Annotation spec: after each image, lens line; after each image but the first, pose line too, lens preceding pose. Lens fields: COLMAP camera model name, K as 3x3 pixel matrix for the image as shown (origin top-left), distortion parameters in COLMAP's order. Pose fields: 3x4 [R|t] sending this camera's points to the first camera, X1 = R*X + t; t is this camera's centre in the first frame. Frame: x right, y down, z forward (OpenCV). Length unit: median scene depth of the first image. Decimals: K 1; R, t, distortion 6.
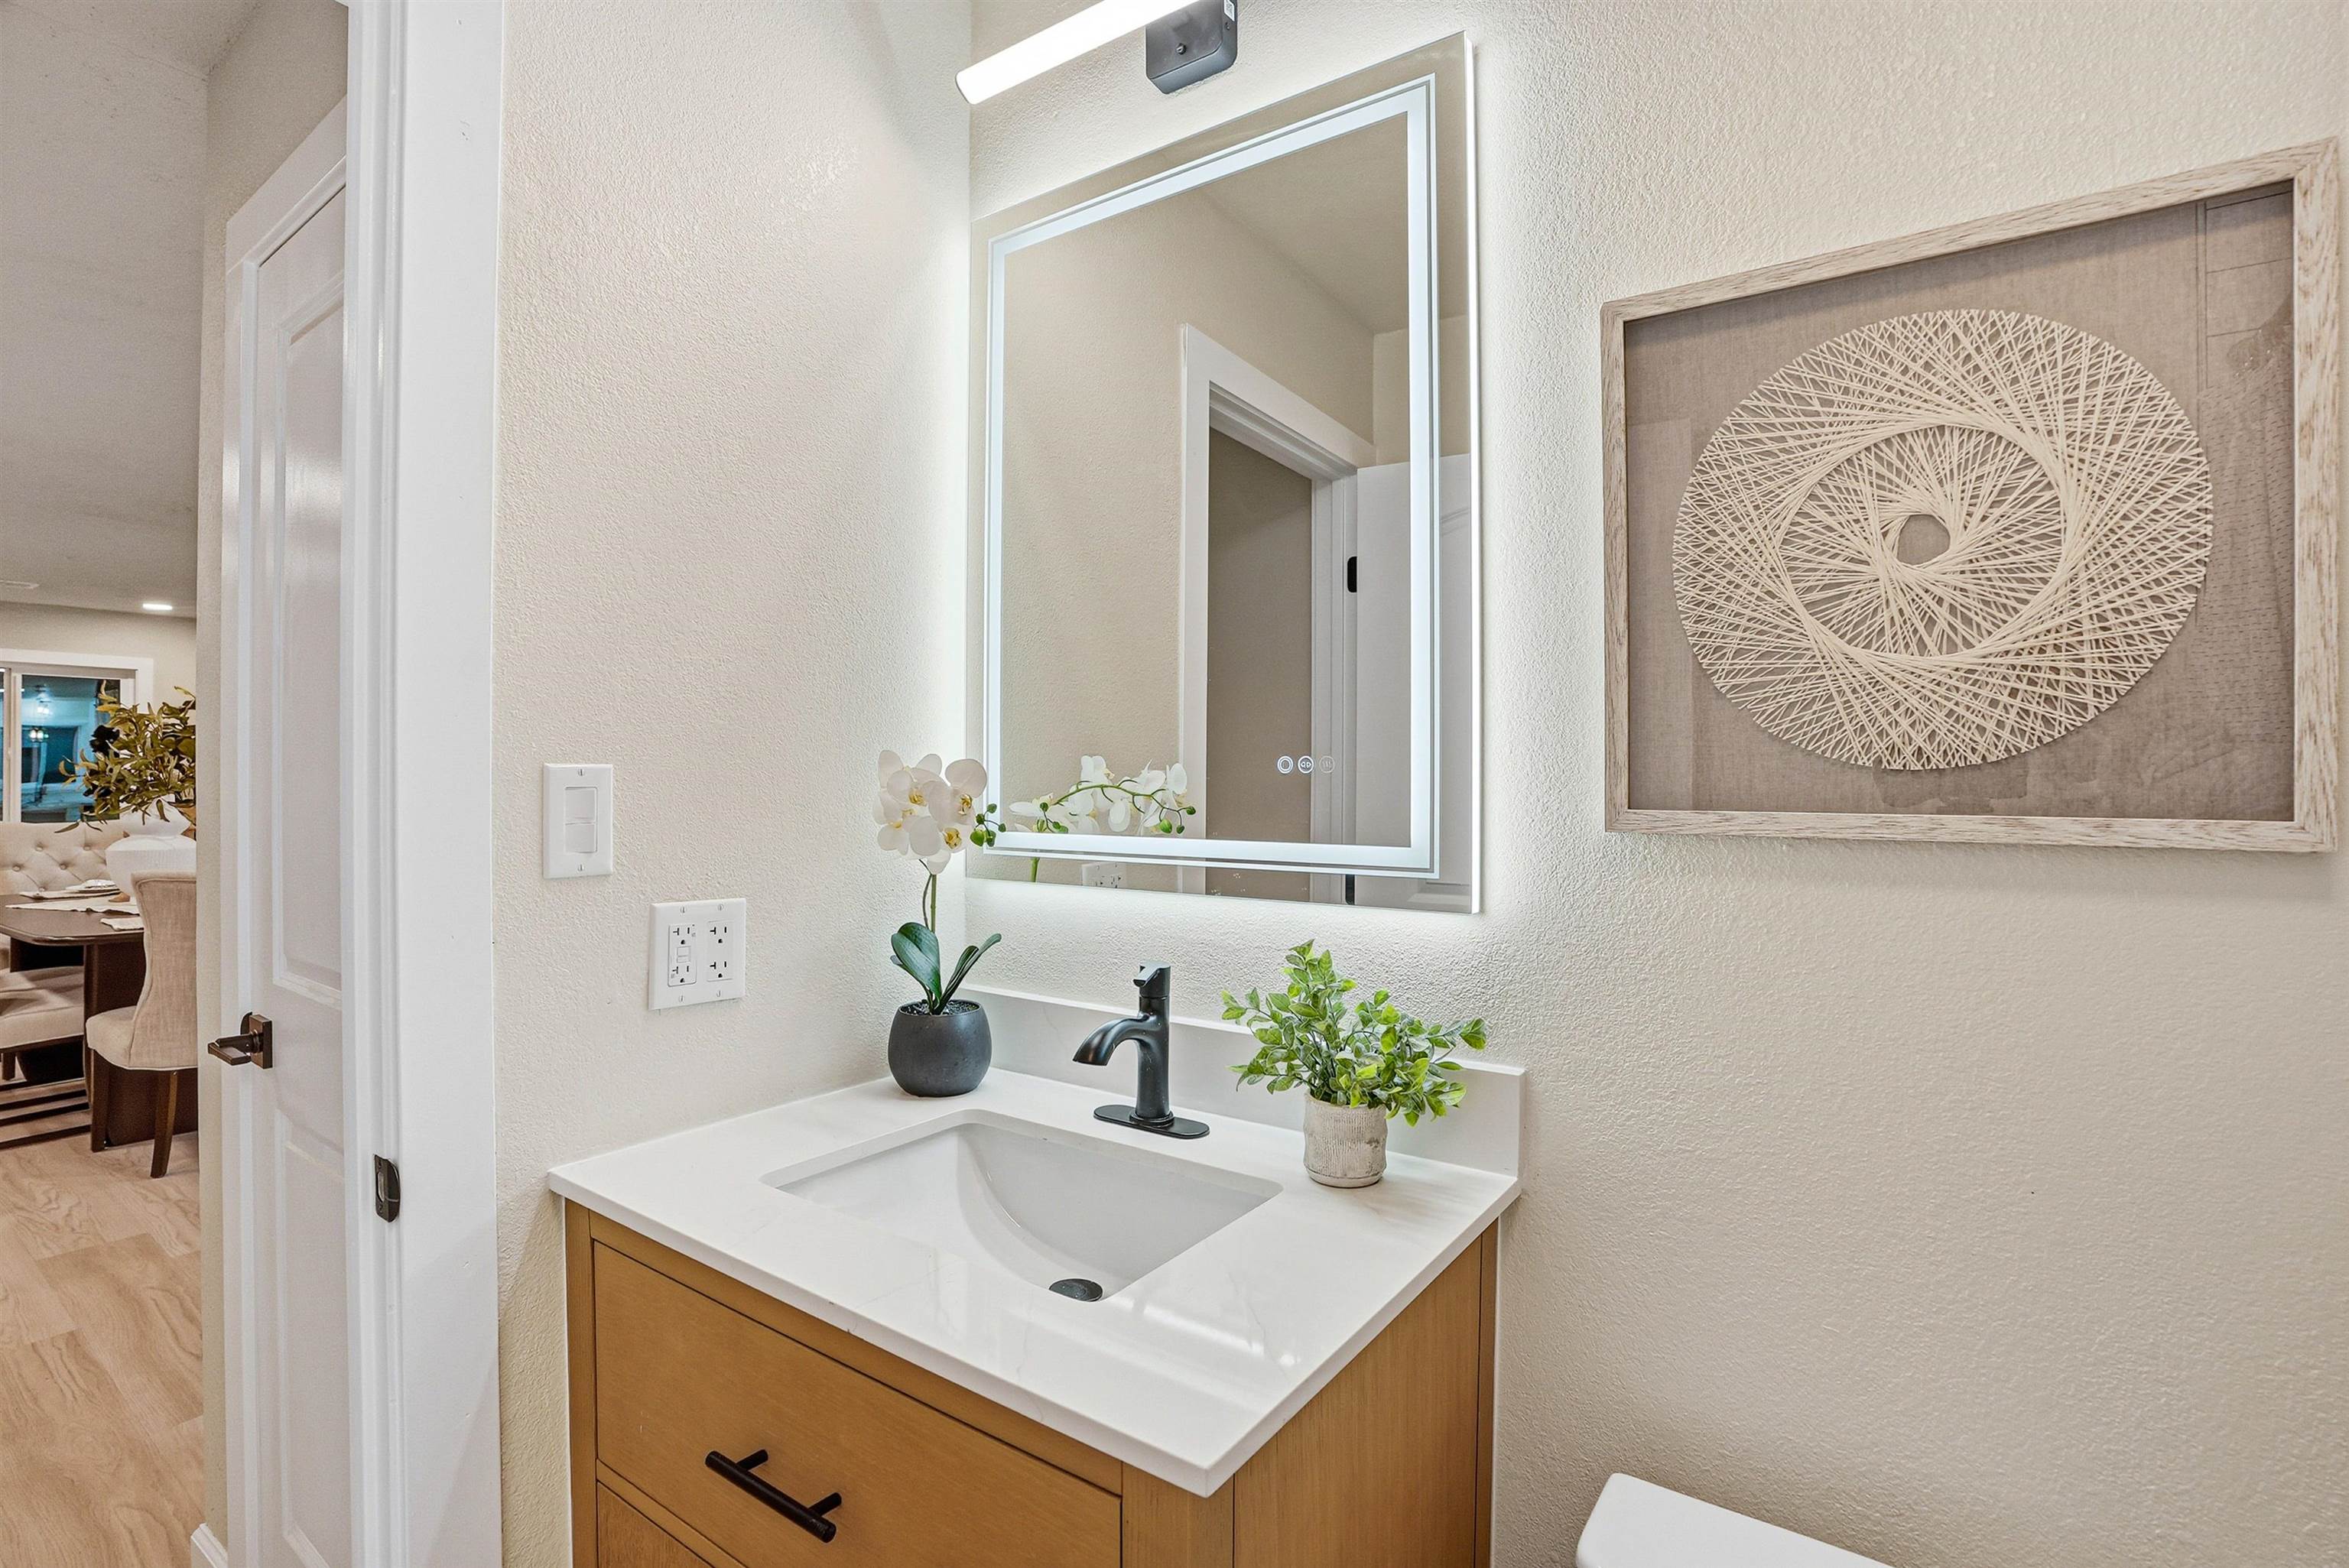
lens RADIAL K [[1128.9, 0, 1173.5], [0, 1128.9, 774.4], [0, 0, 1]] dist [-0.053483, 0.010811]
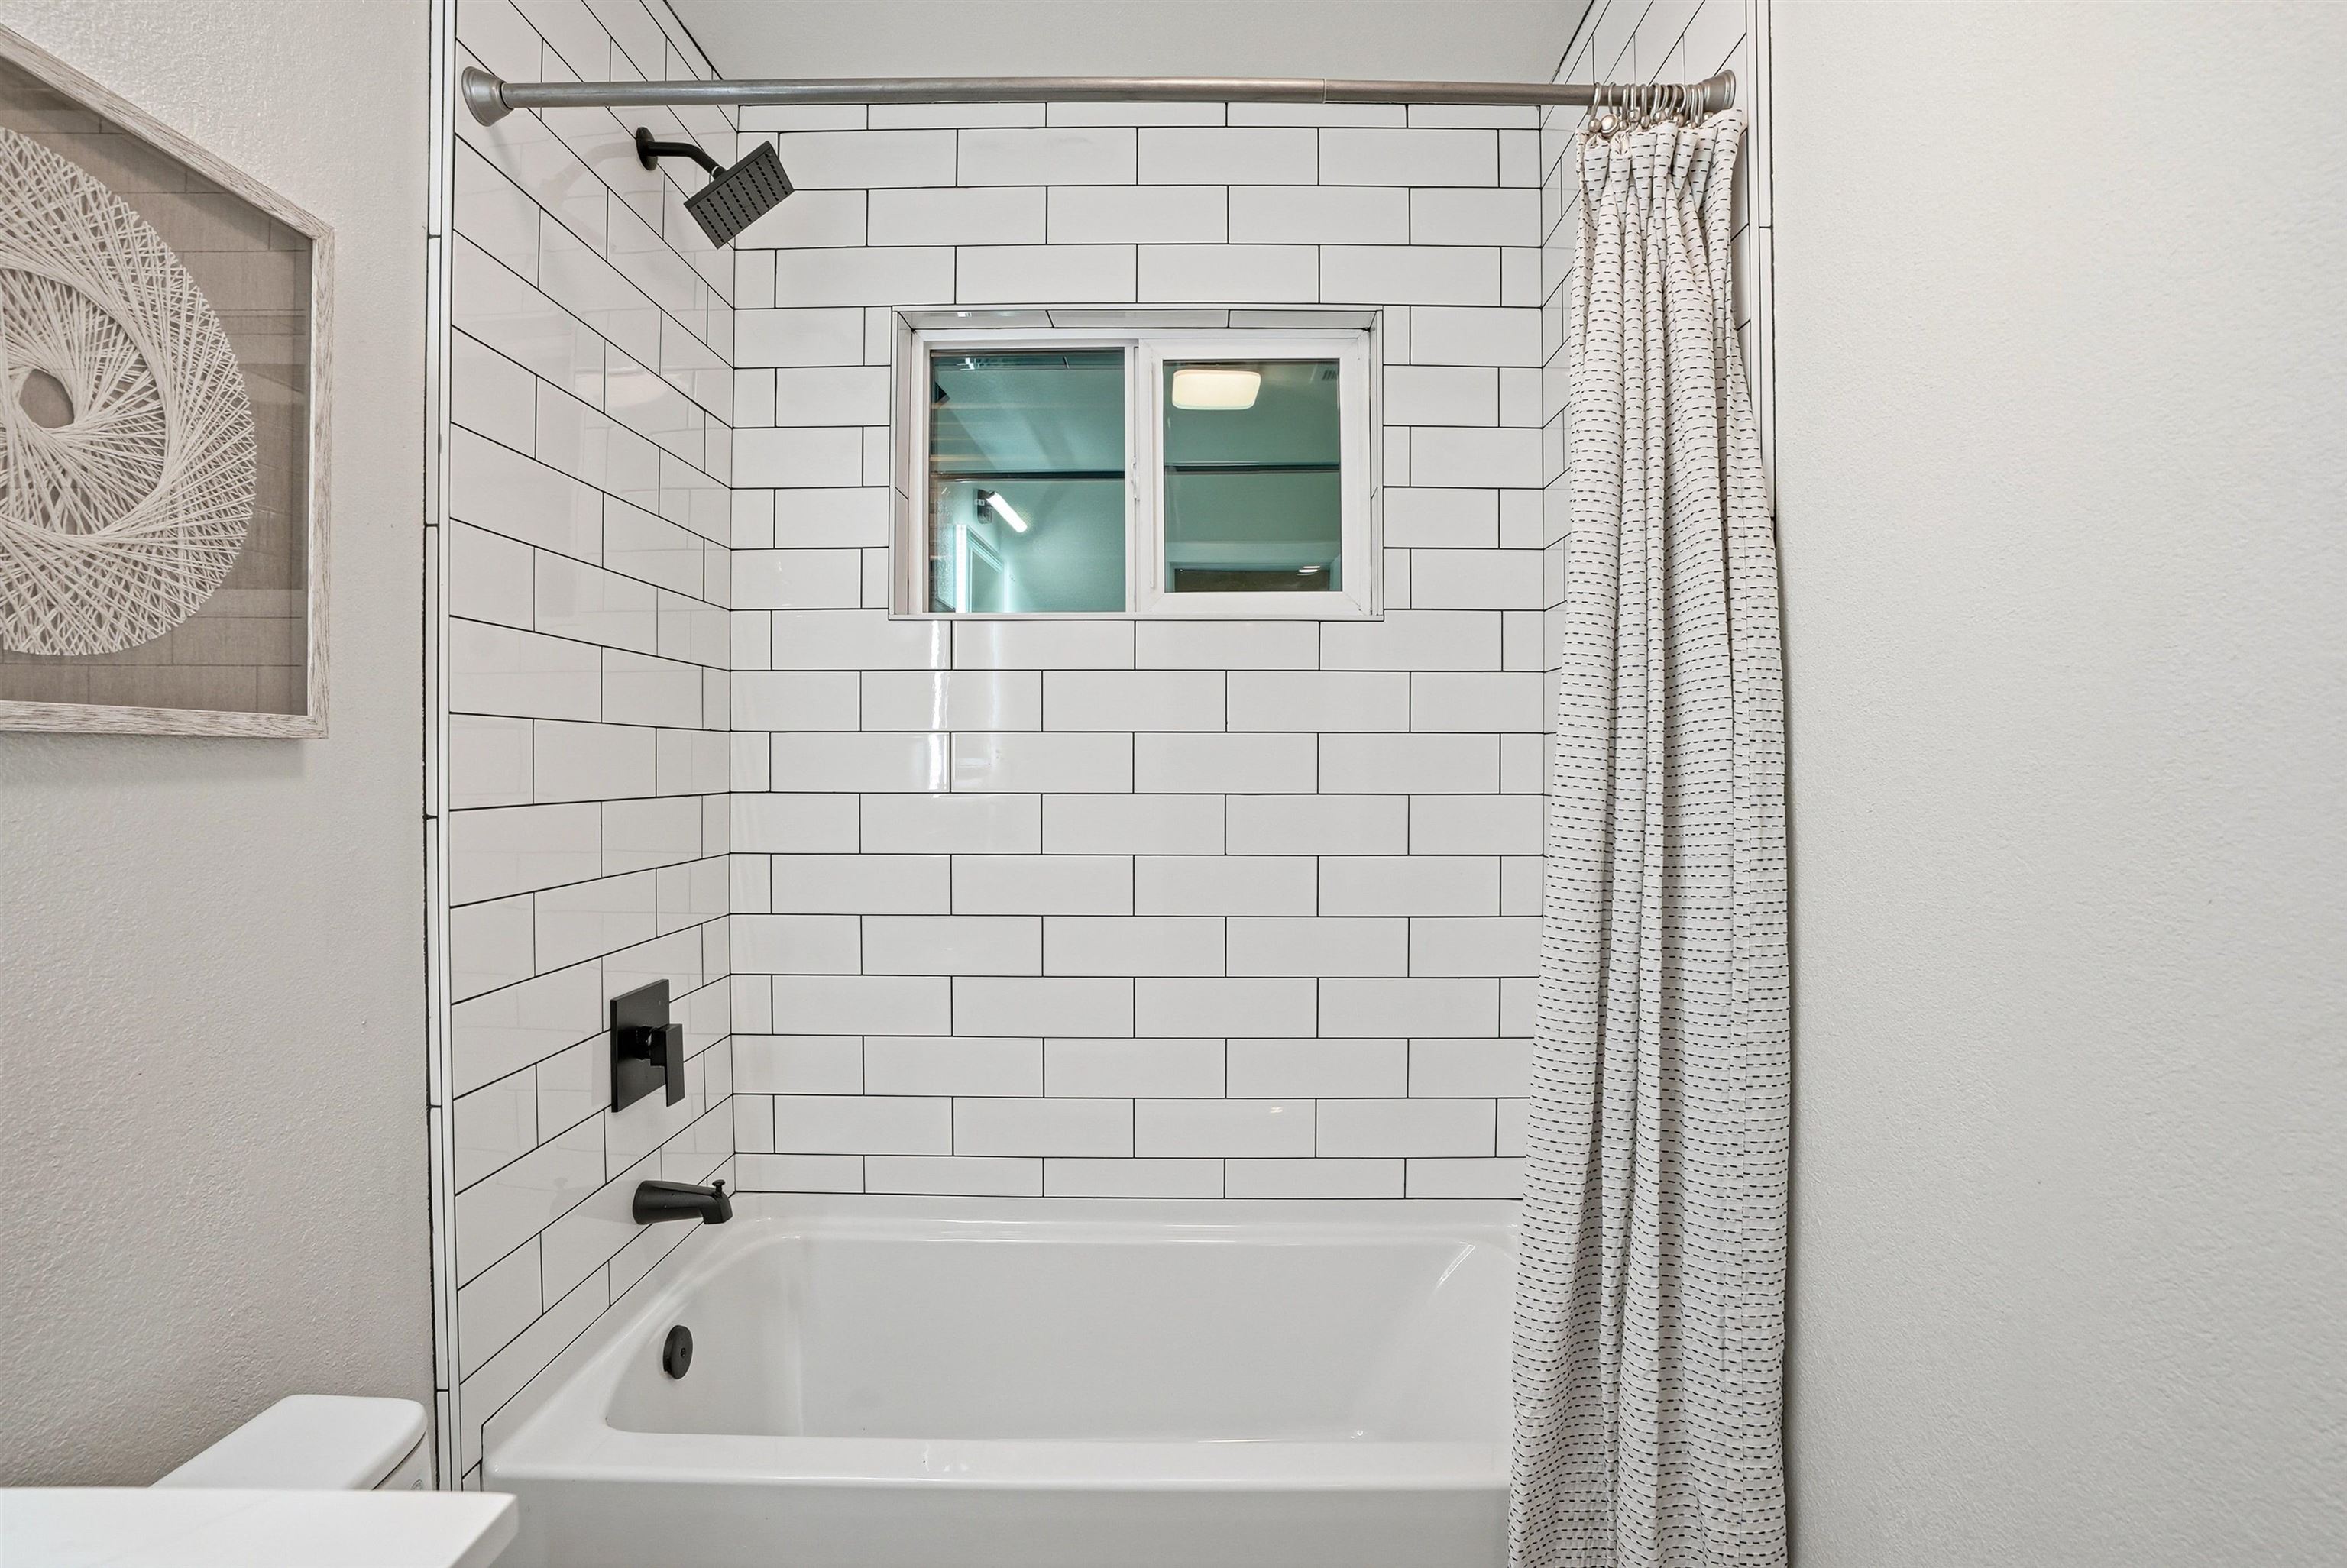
lens RADIAL K [[1127.9, 0, 1165.4], [0, 1127.9, 780.6], [0, 0, 1]] dist [-0.053483, 0.010811]
pose [[-0.609646, -0.017942, 0.792471, -0.614447], [-0.009674, 0.999838, 0.015195, 0.080776], [-0.792615, 0.001597, -0.609721, 0.853173]]
